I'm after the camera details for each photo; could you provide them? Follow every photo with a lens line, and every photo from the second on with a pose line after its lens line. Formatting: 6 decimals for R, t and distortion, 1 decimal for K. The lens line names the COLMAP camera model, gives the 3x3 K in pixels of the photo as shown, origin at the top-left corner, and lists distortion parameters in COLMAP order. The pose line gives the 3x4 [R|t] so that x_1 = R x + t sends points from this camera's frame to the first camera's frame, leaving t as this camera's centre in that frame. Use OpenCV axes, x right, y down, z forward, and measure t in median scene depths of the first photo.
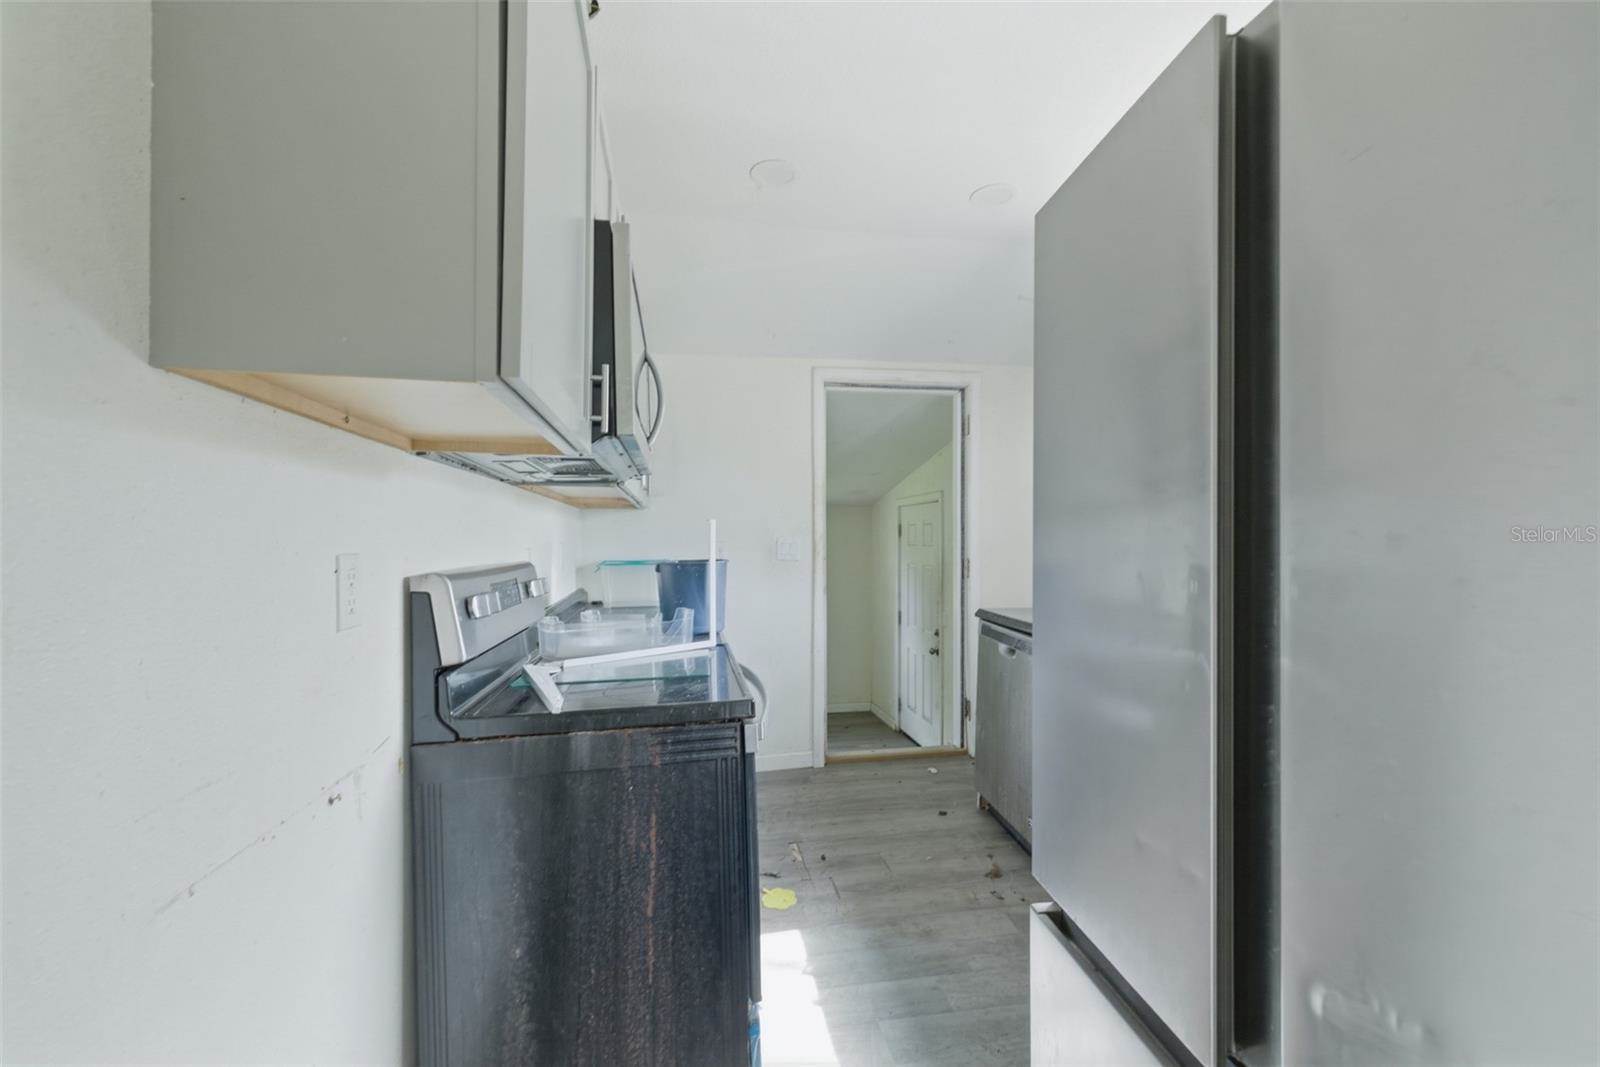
lens RADIAL K [[683.3, 0, 803.2], [0, 683.3, 542.3], [0, 0, 1]] dist [0.004833, -0.001792]
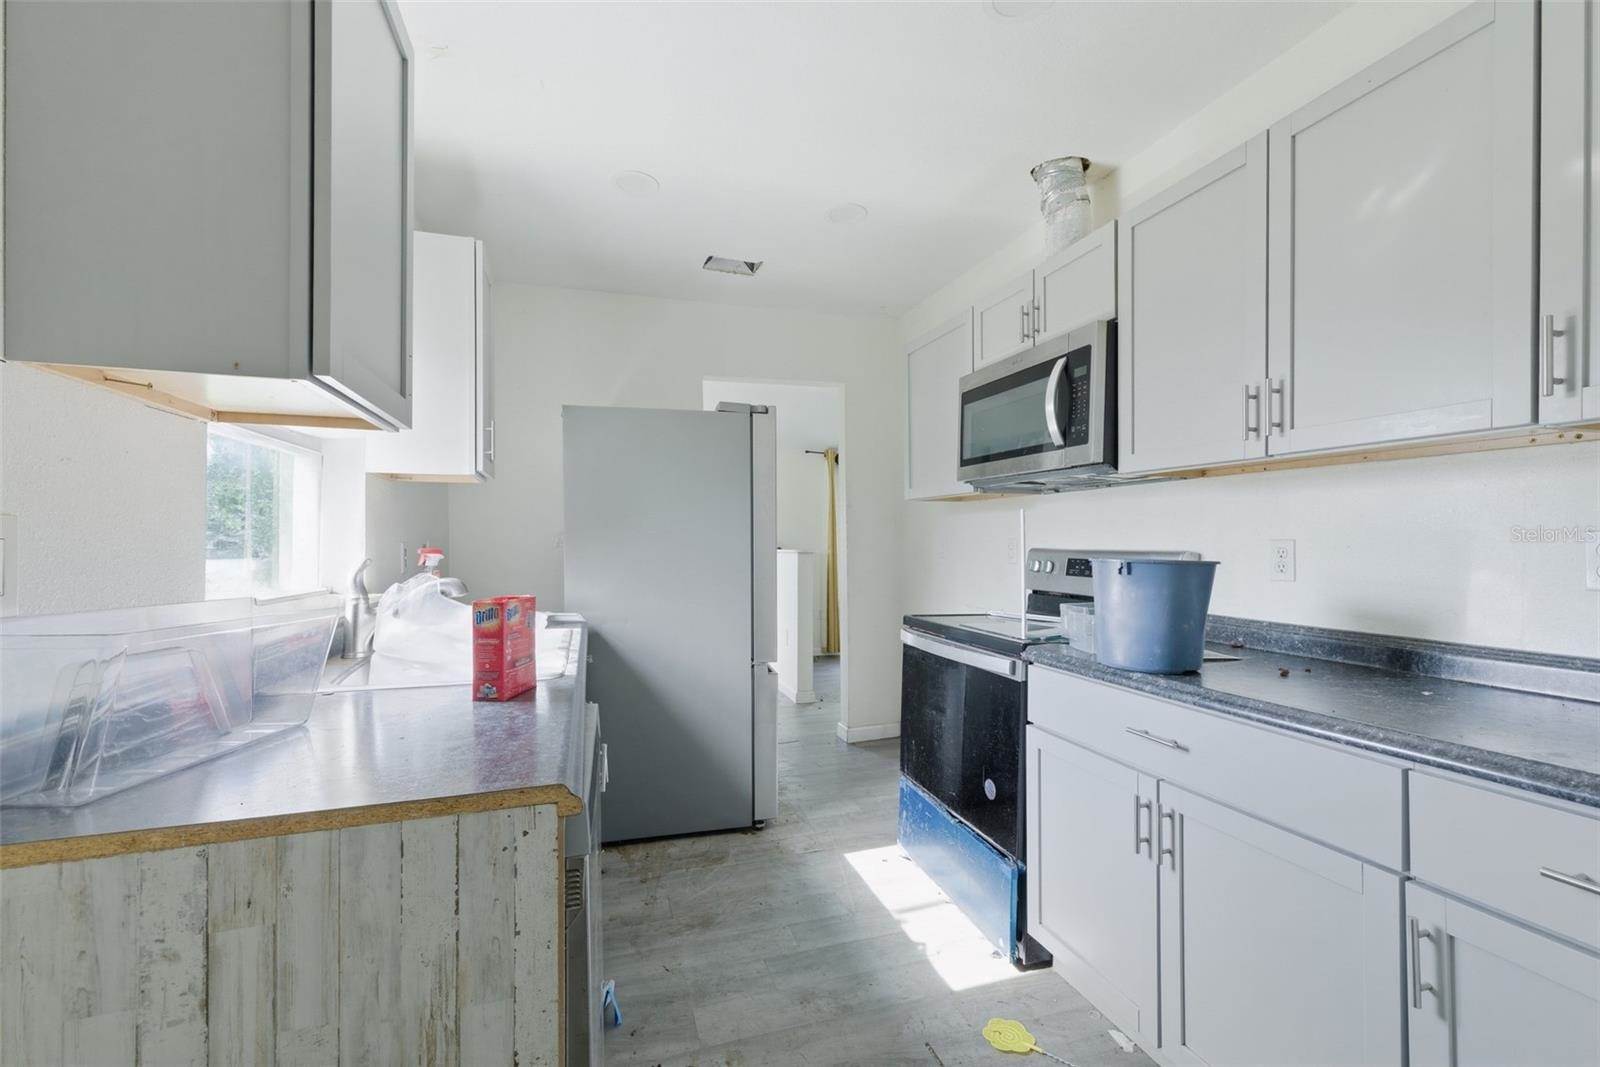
lens RADIAL K [[683.3, 0, 800.5], [0, 683.3, 540.2], [0, 0, 1]] dist [0.004833, -0.001792]
pose [[-0.991813, -0.002857, -0.127664, 0.304258], [-0.001555, 0.999946, -0.010300, 0.018093], [0.127686, -0.010017, -0.991764, 1.890927]]
